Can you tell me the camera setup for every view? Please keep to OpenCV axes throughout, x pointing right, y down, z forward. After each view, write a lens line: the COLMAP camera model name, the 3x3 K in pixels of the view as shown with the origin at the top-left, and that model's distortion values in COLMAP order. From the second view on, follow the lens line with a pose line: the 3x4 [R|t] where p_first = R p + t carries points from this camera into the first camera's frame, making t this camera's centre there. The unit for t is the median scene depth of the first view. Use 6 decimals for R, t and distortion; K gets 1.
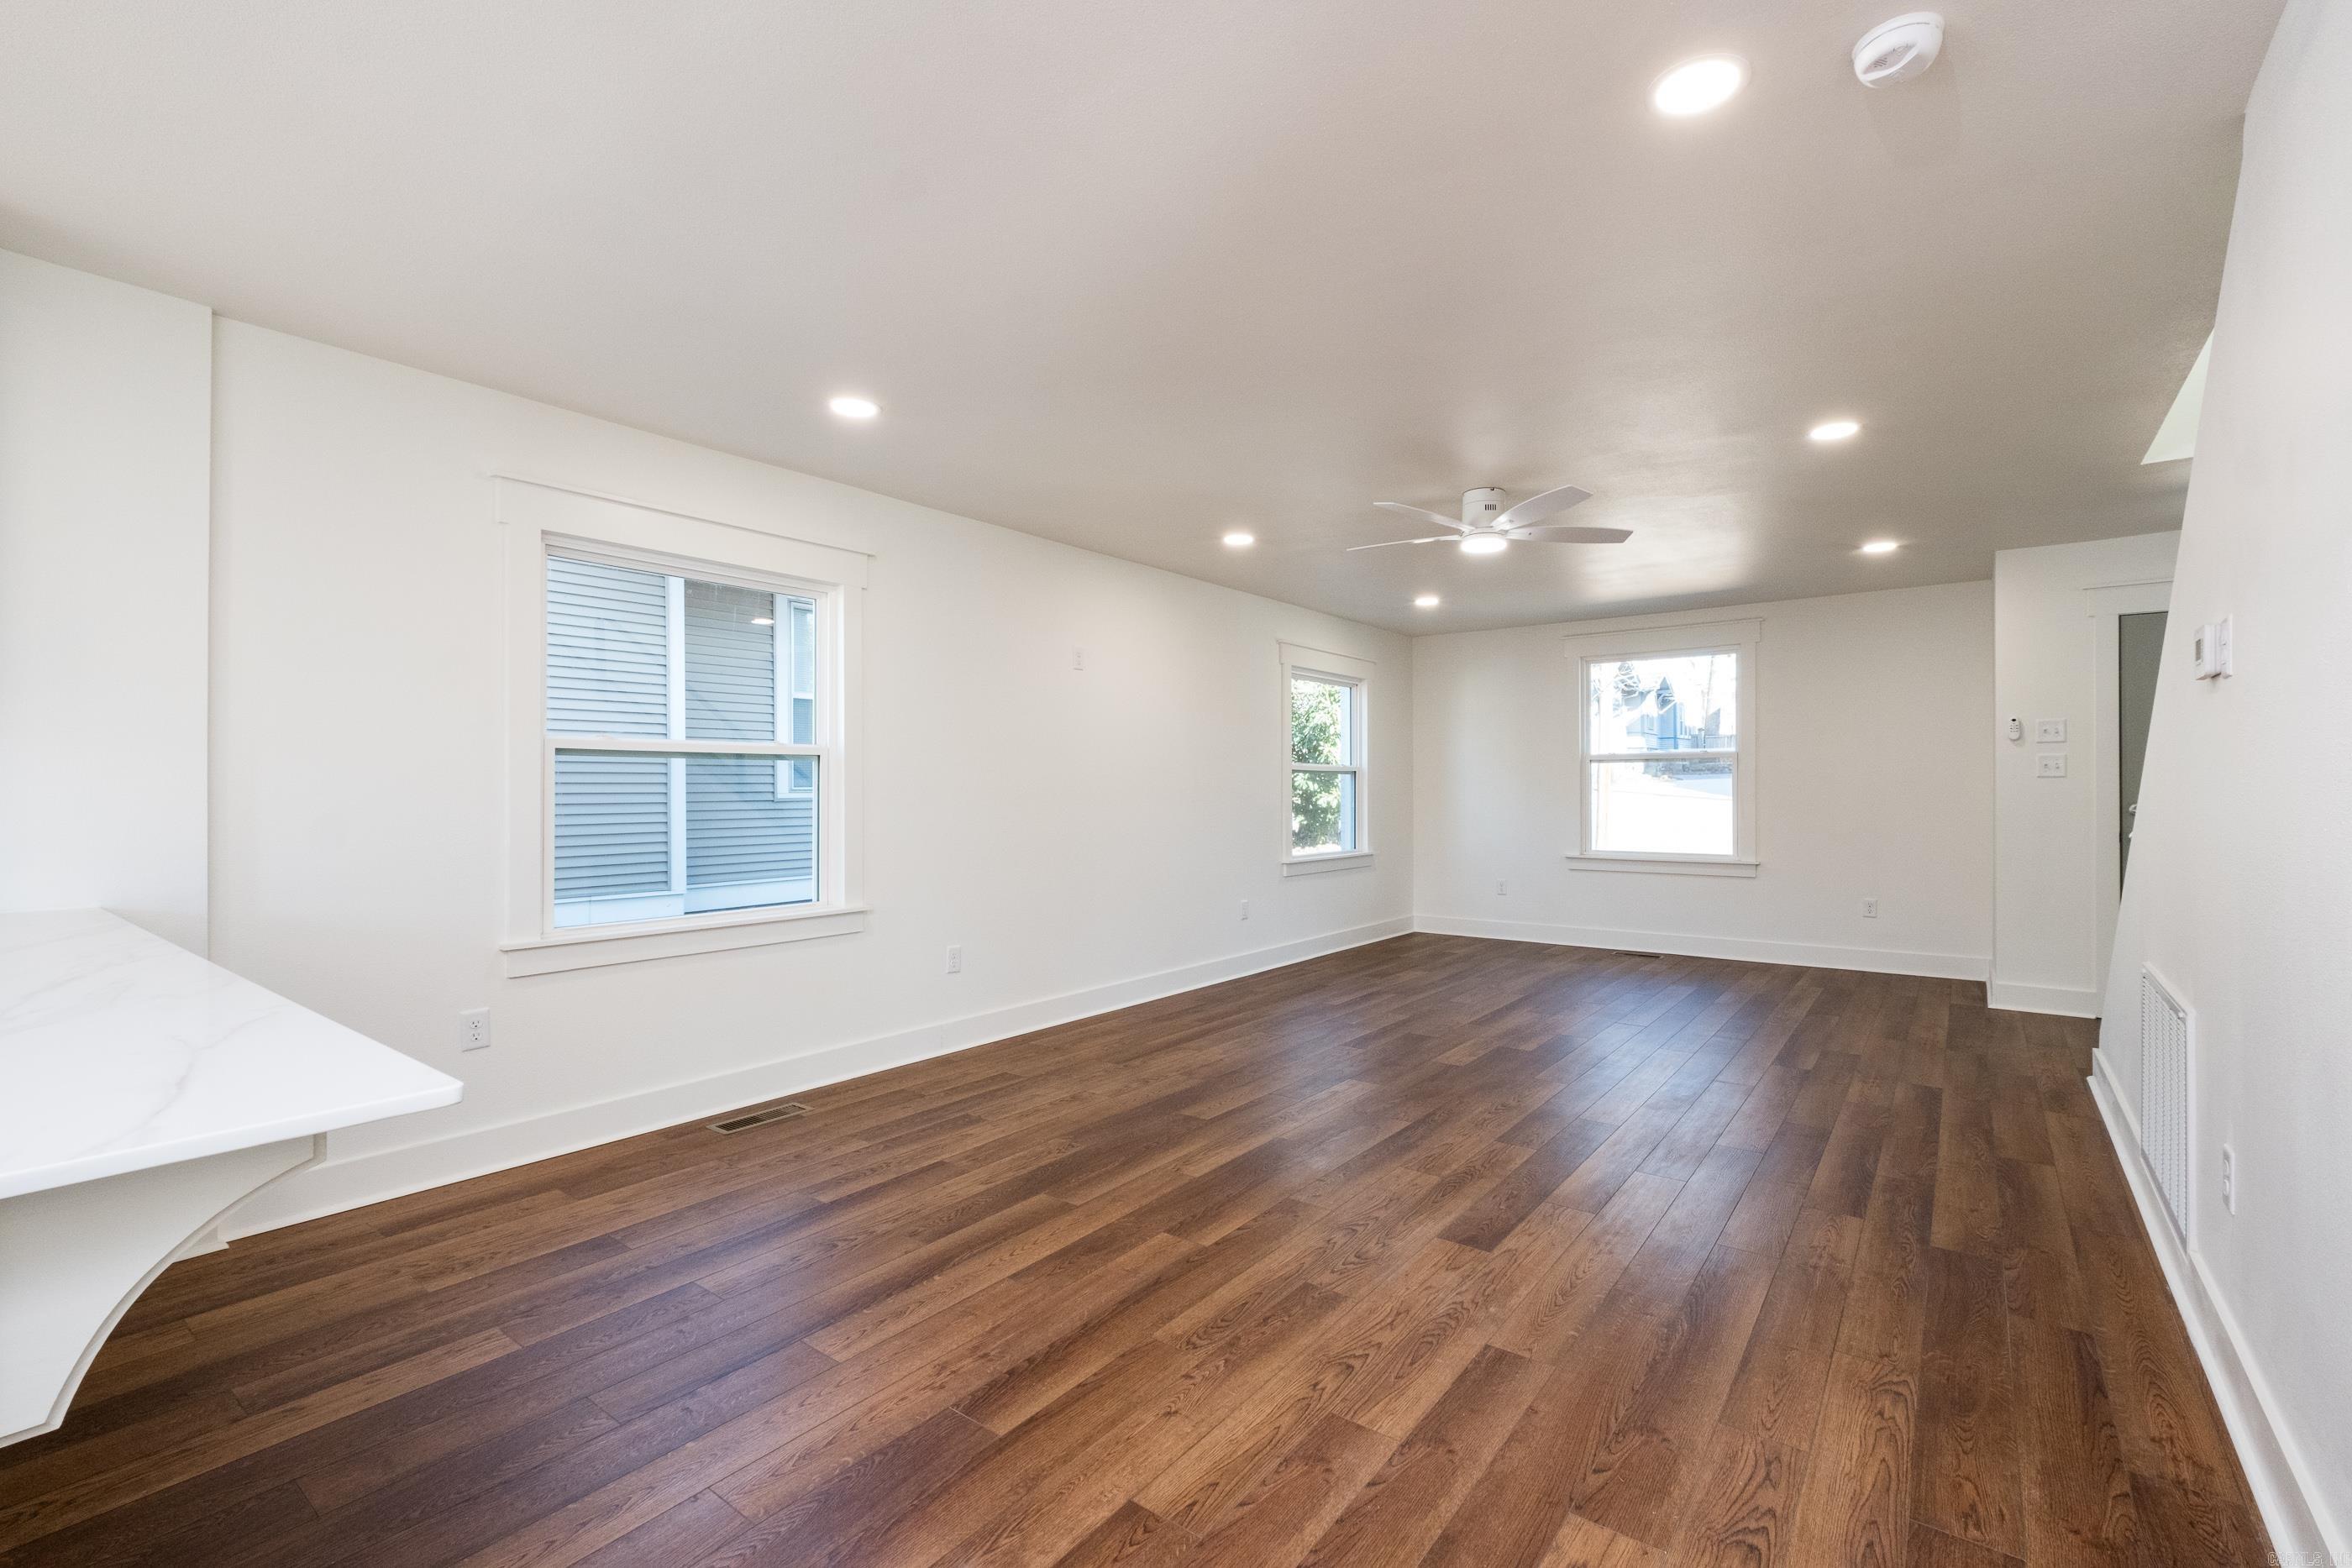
lens RADIAL K [[1023.8, 0, 1193.8], [0, 1023.8, 777.8], [0, 0, 1]] dist [-0.000954, -0.000525]
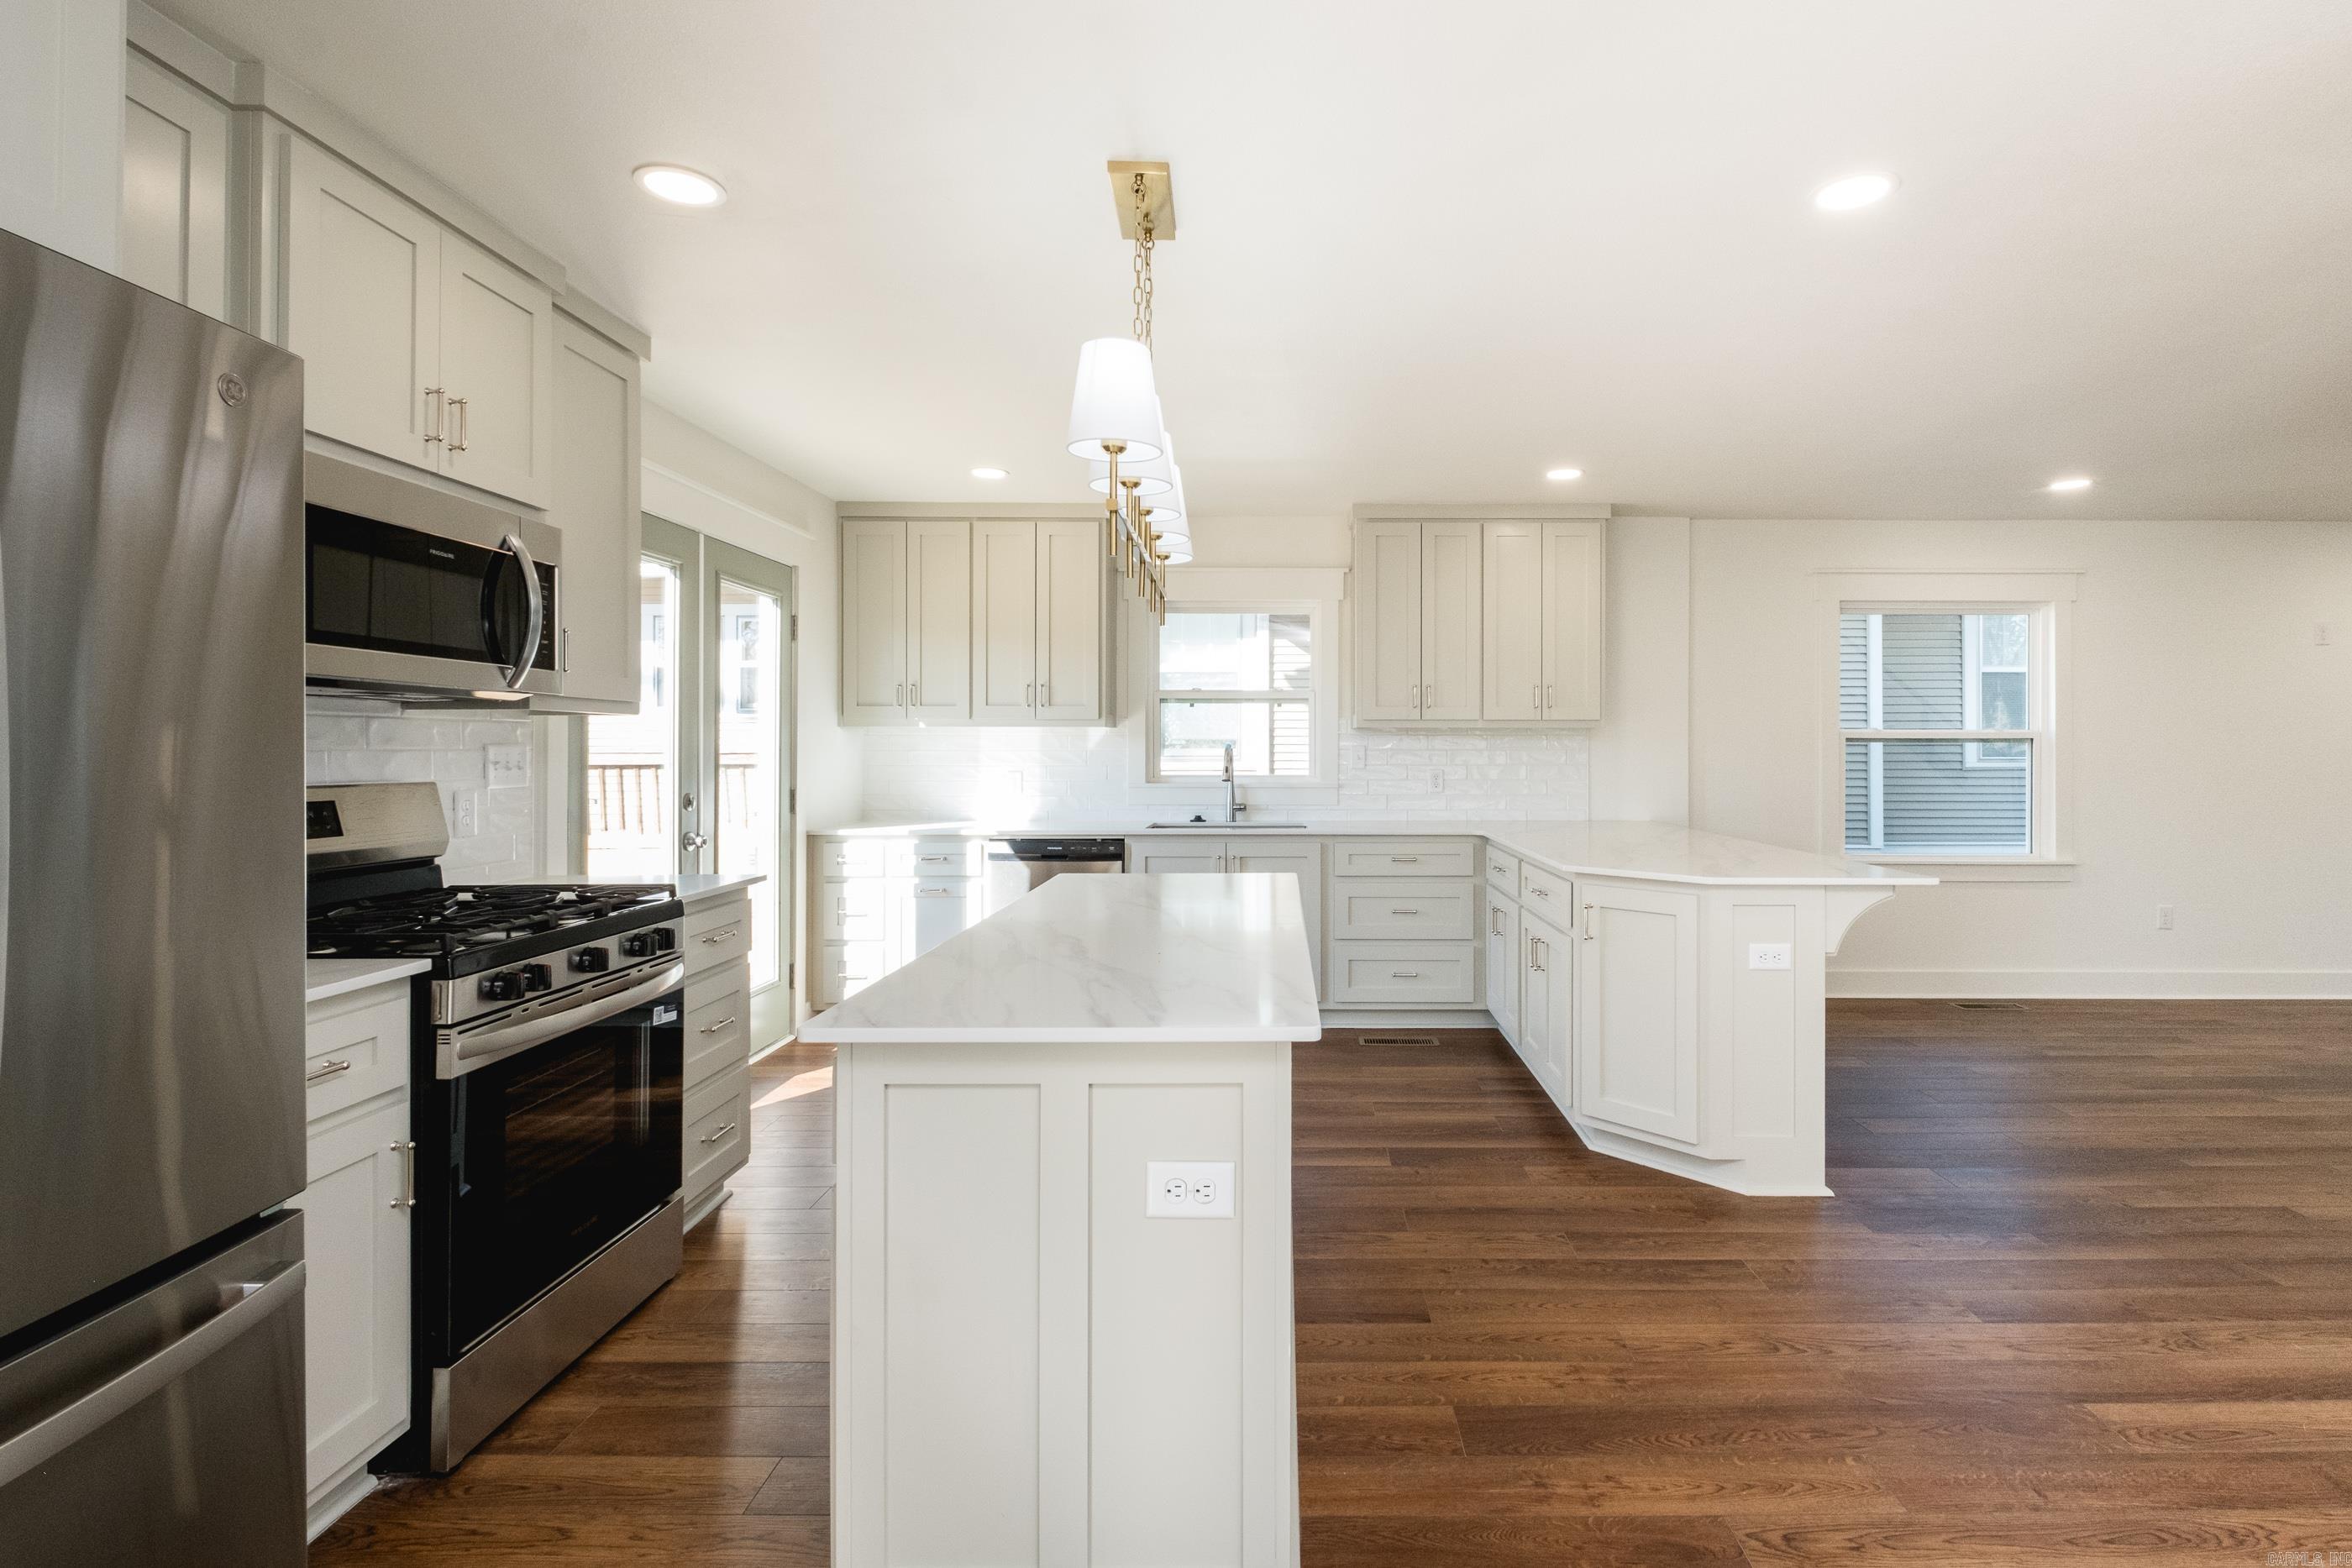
lens RADIAL K [[1098.2, 0, 1291.1], [0, 1098.2, 740.9], [0, 0, 1]] dist [-0.004322, -0.000313]
pose [[0.611642, -0.001758, -0.791133, 0.175352], [0.003586, 0.999993, 0.000549, -0.027365], [0.791127, -0.003173, 0.611644, -0.668475]]
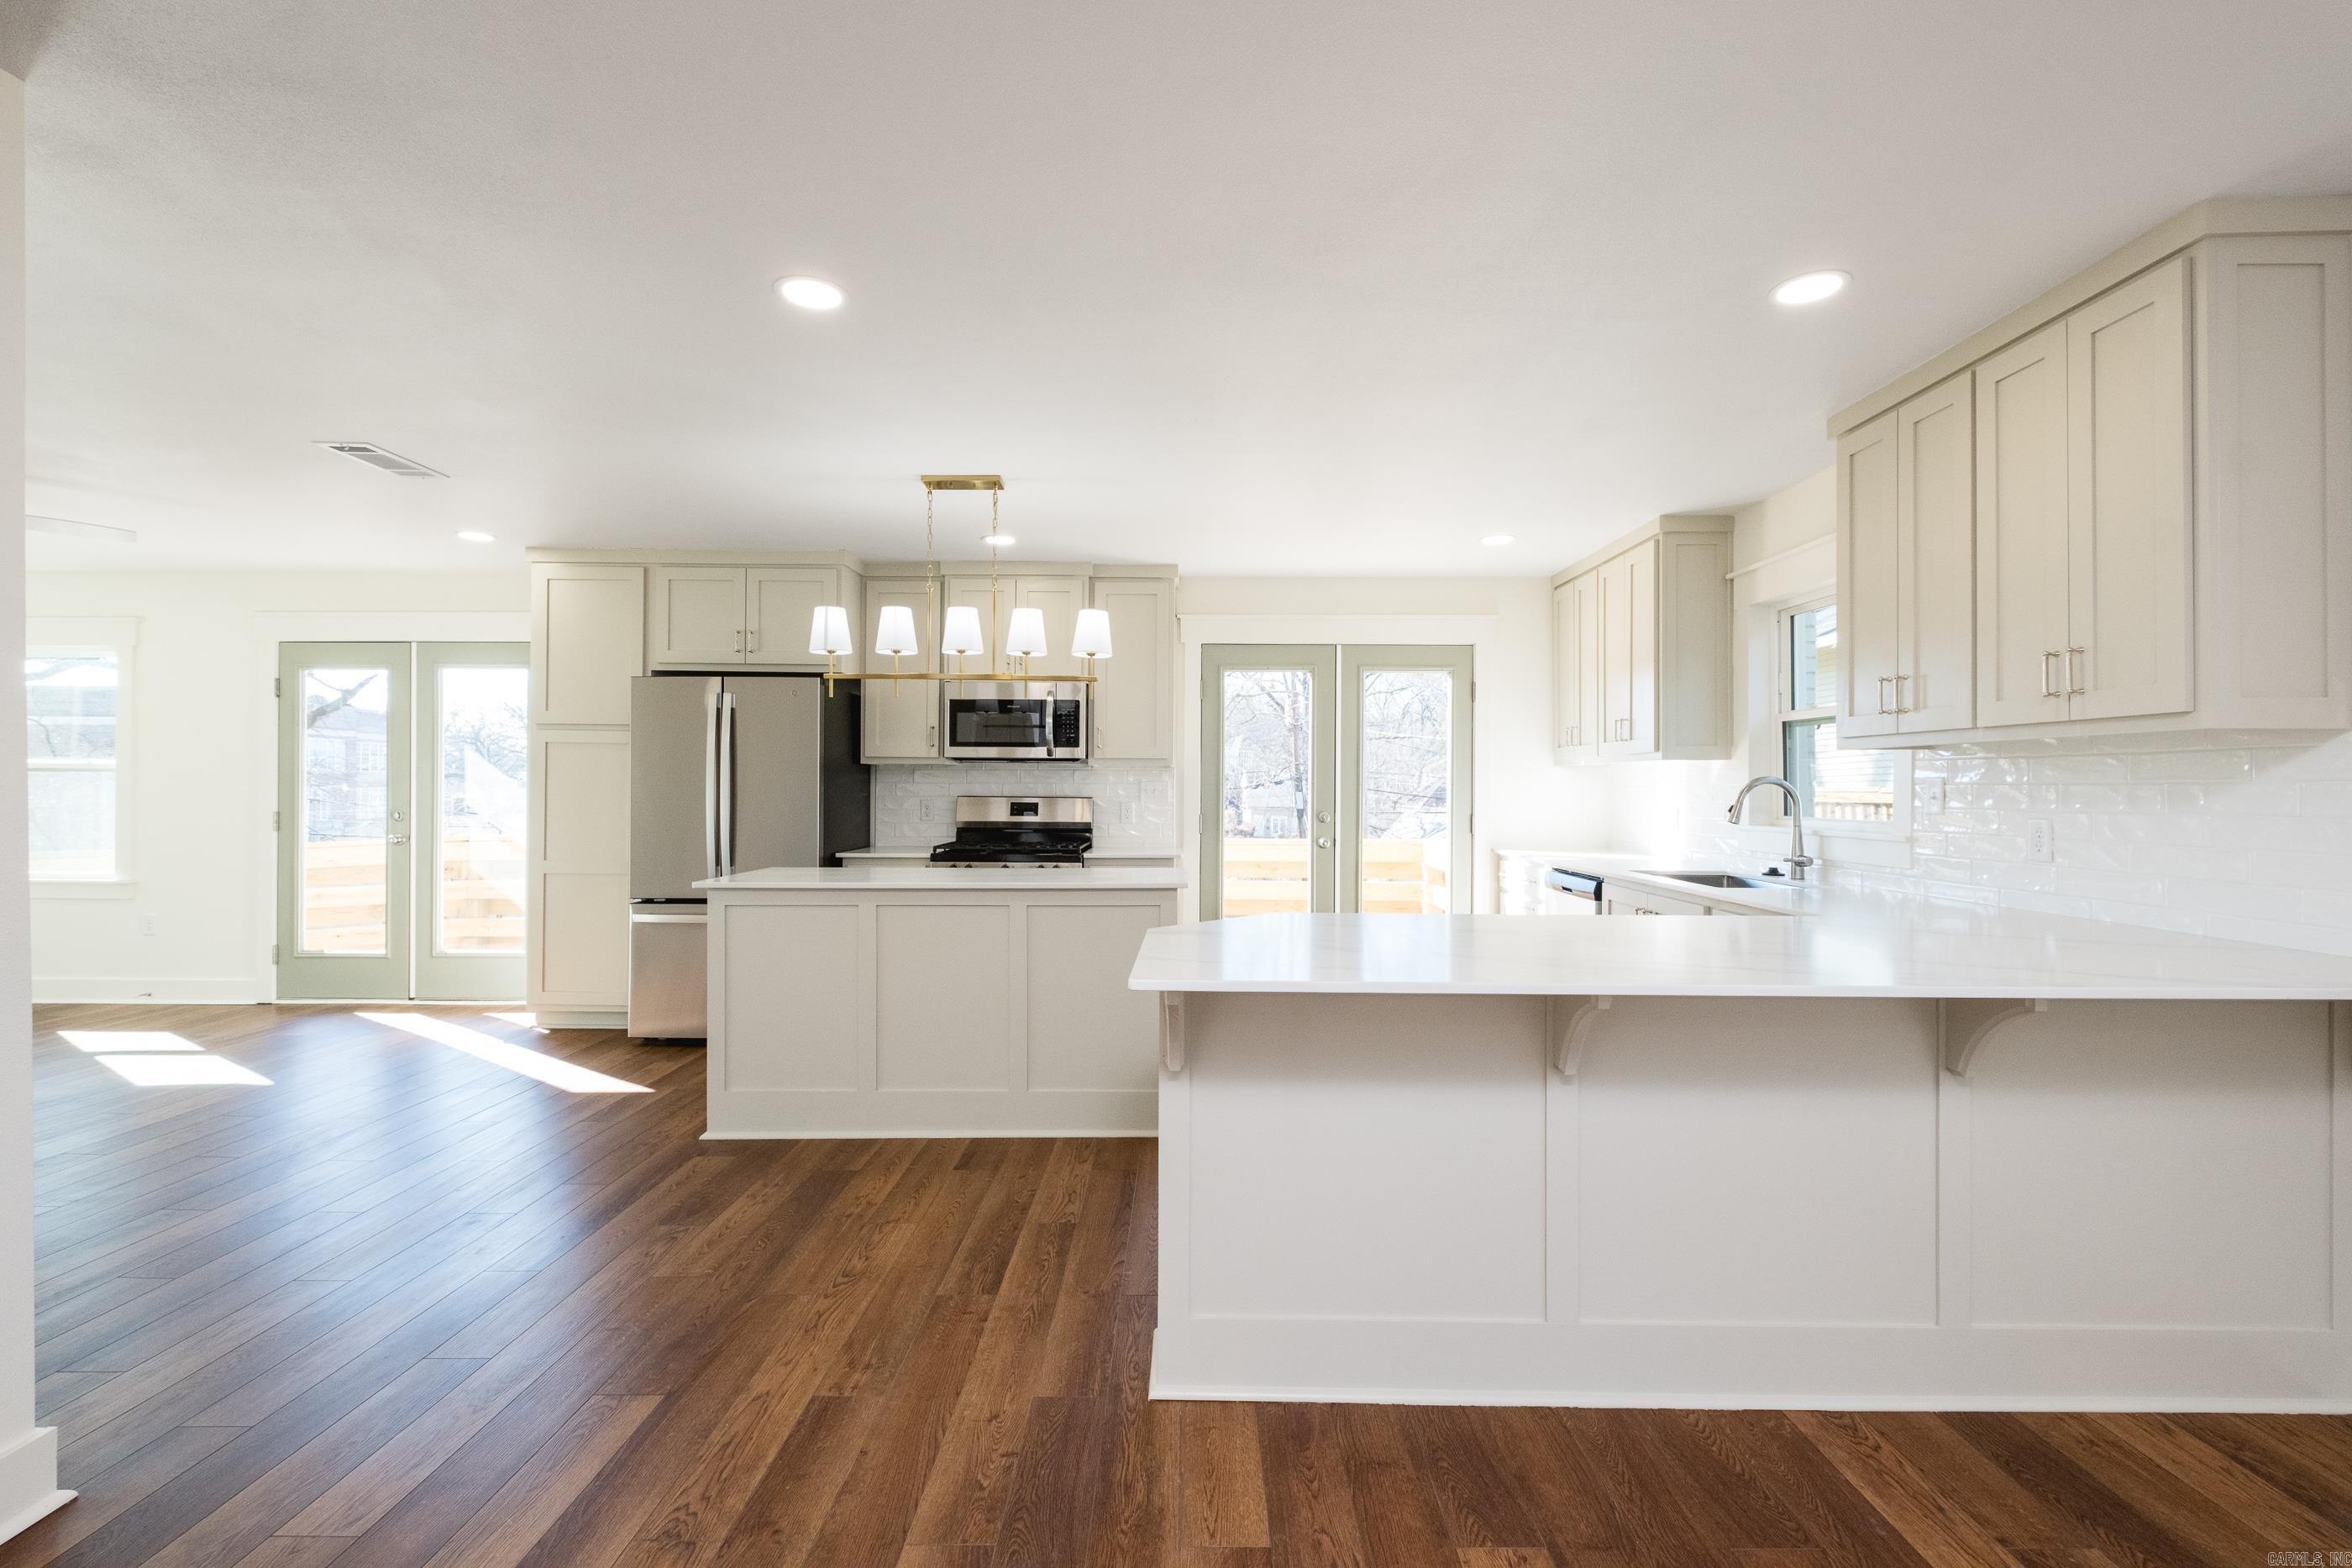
lens RADIAL K [[1021.8, 0, 1177.8], [0, 1021.8, 780.6], [0, 0, 1]] dist [-0.000070, -0.000495]
pose [[-0.799385, -0.005367, -0.600795, 0.082711], [0.002822, 0.999916, -0.012687, -0.005763], [0.600812, -0.011837, -0.799303, 0.719923]]
